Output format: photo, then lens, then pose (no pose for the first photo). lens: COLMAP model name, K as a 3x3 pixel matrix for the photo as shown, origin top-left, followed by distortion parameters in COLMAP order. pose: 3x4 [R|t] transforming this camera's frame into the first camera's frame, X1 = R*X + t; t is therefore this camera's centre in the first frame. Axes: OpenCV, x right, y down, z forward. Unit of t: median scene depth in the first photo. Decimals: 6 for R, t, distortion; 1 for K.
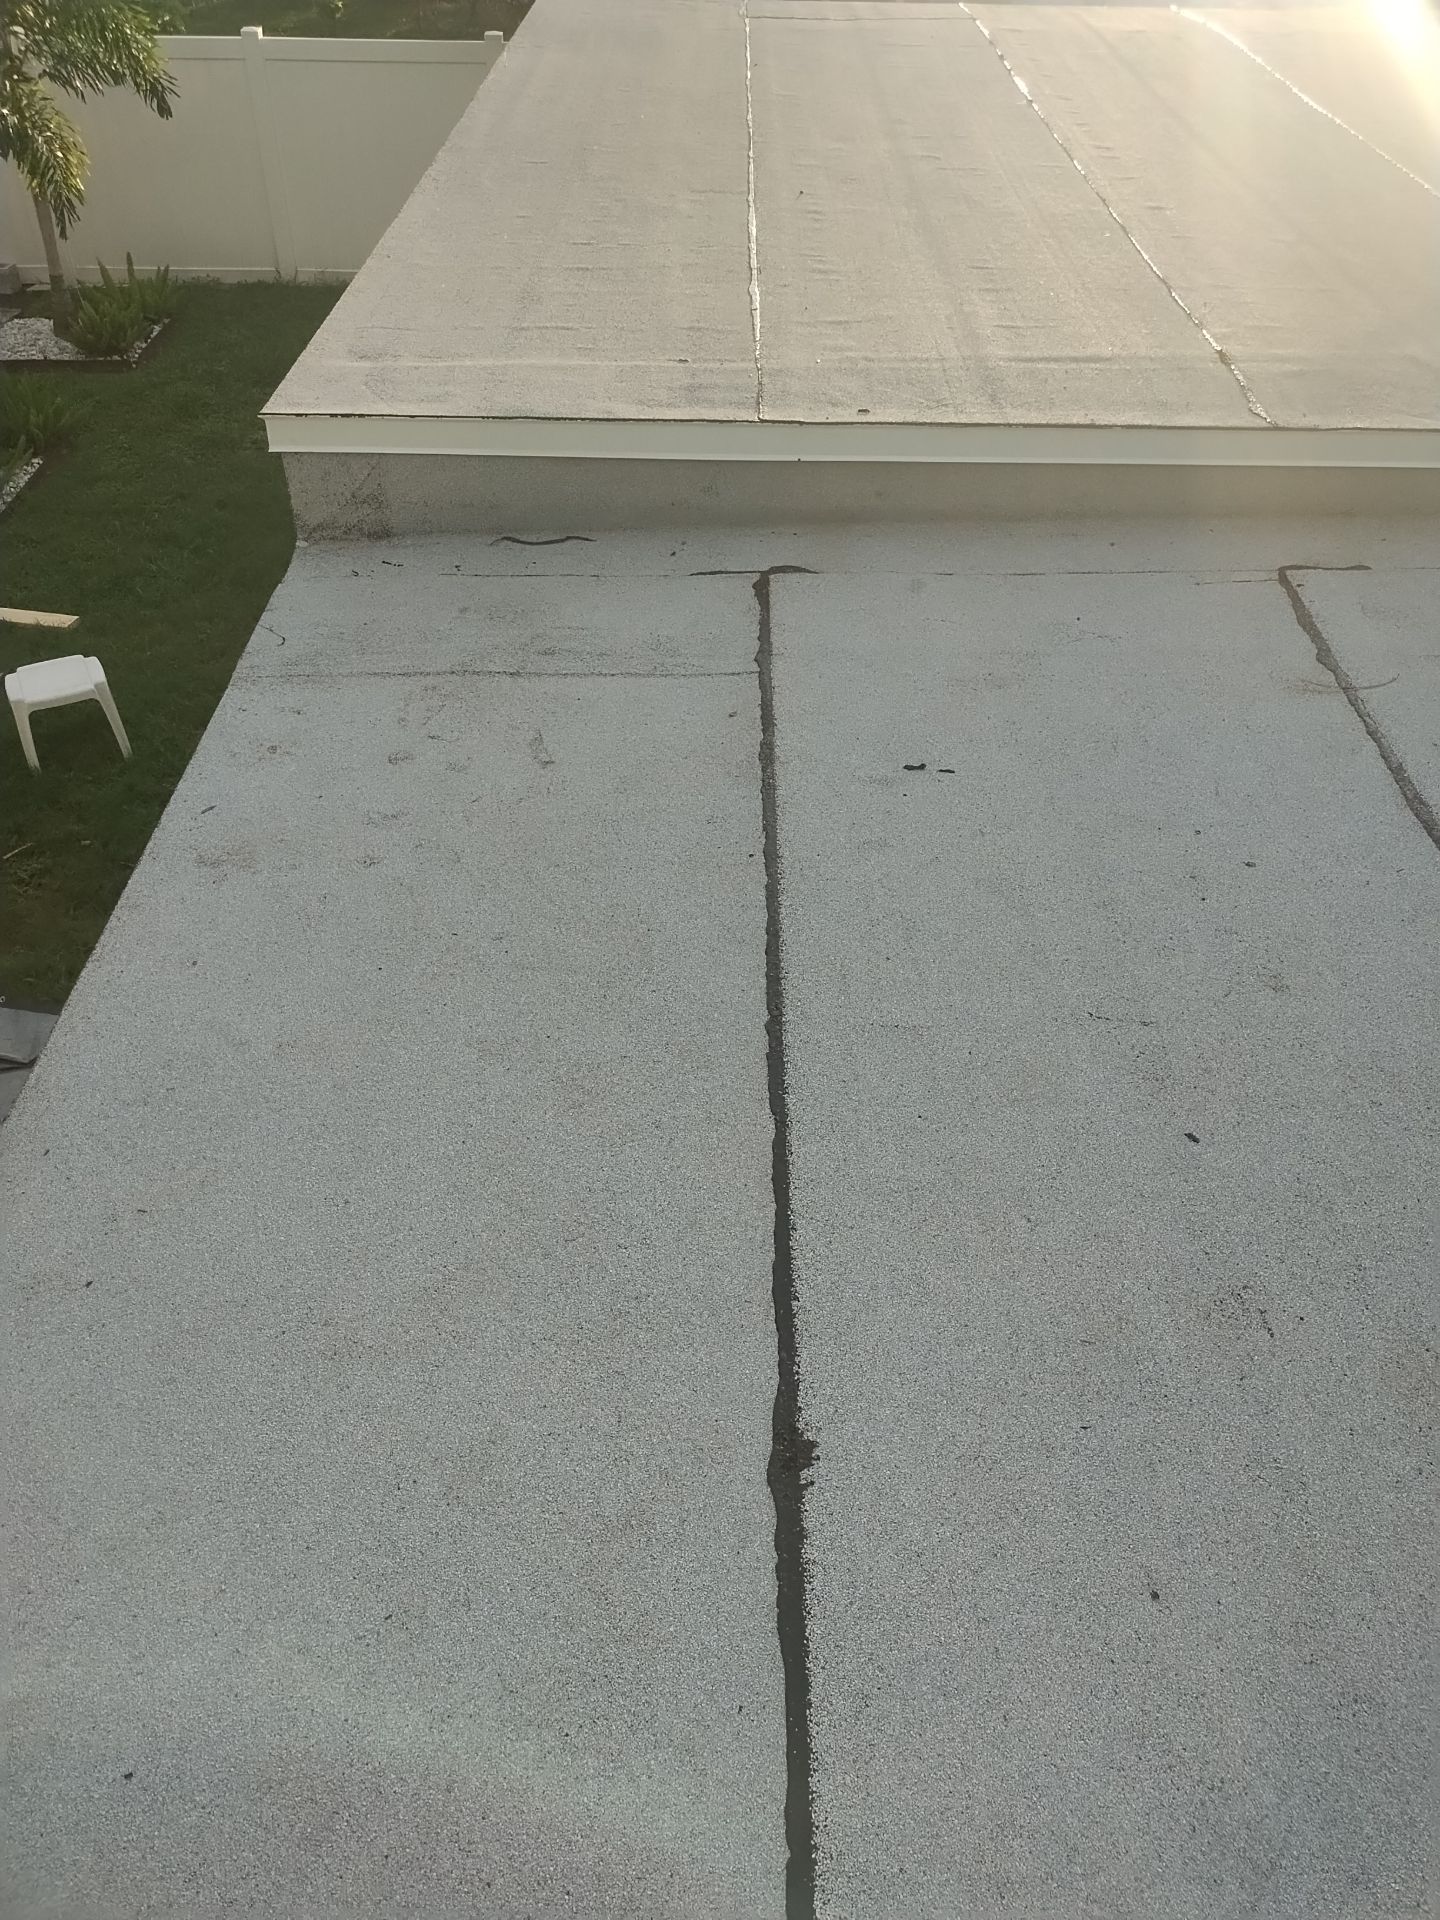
lens RADIAL K [[1413.9, 0, 720.0], [0, 1413.9, 960.0], [0, 0, 1]] dist [0.066401, -0.076753]
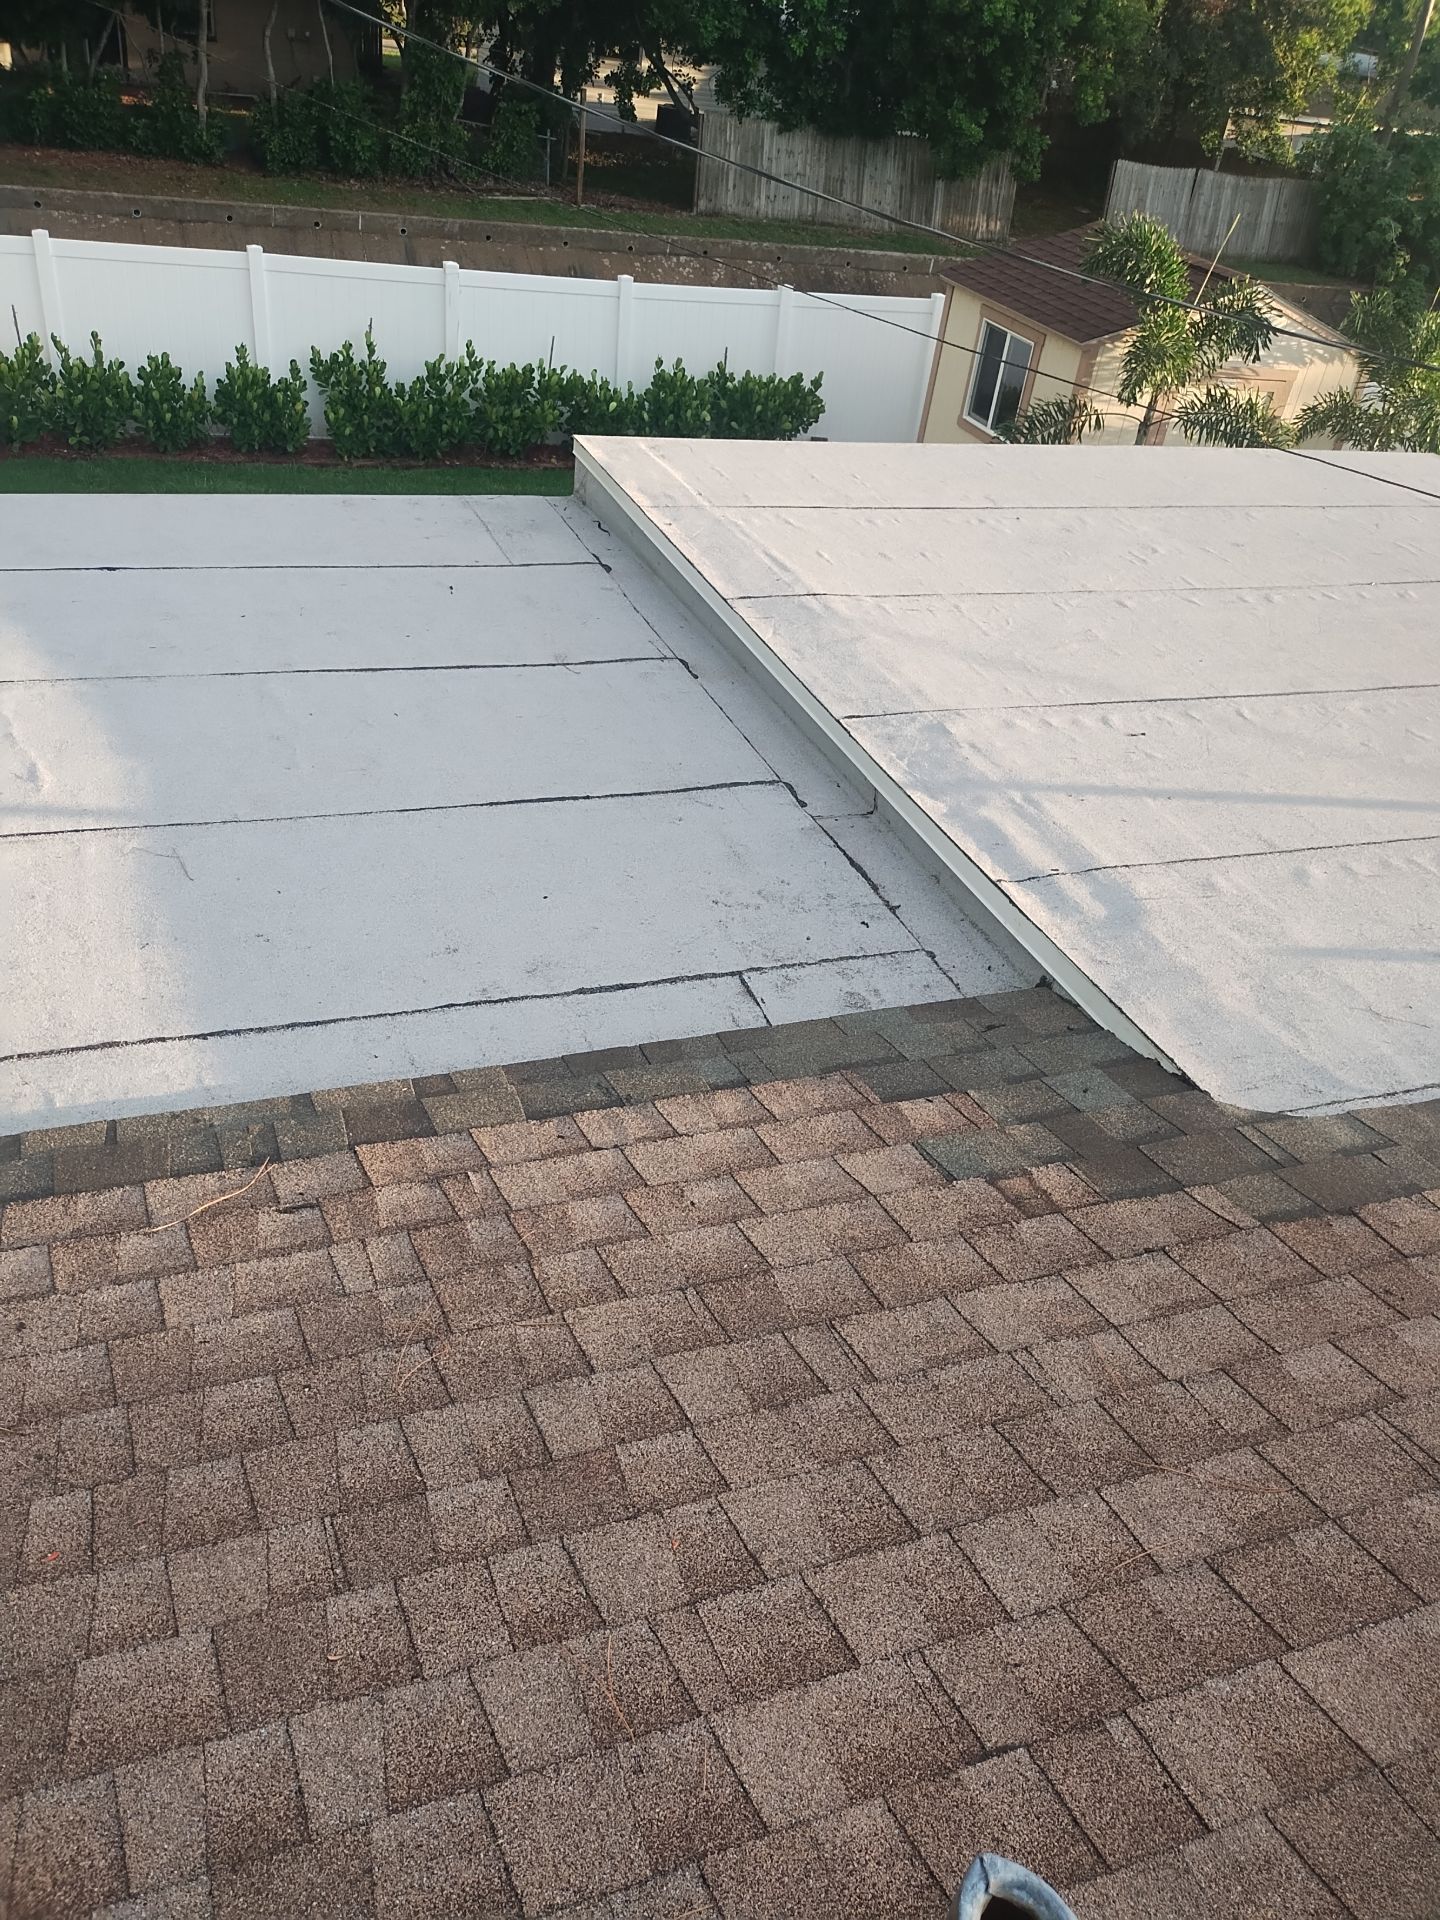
lens RADIAL K [[1413.9, 0, 720.0], [0, 1413.9, 960.0], [0, 0, 1]] dist [0.066401, -0.076753]
pose [[0.367495, 0.563004, -0.740252, 2.001902], [-0.700101, 0.691423, 0.178305, -0.367154], [0.612214, 0.452725, 0.648254, 0.002362]]
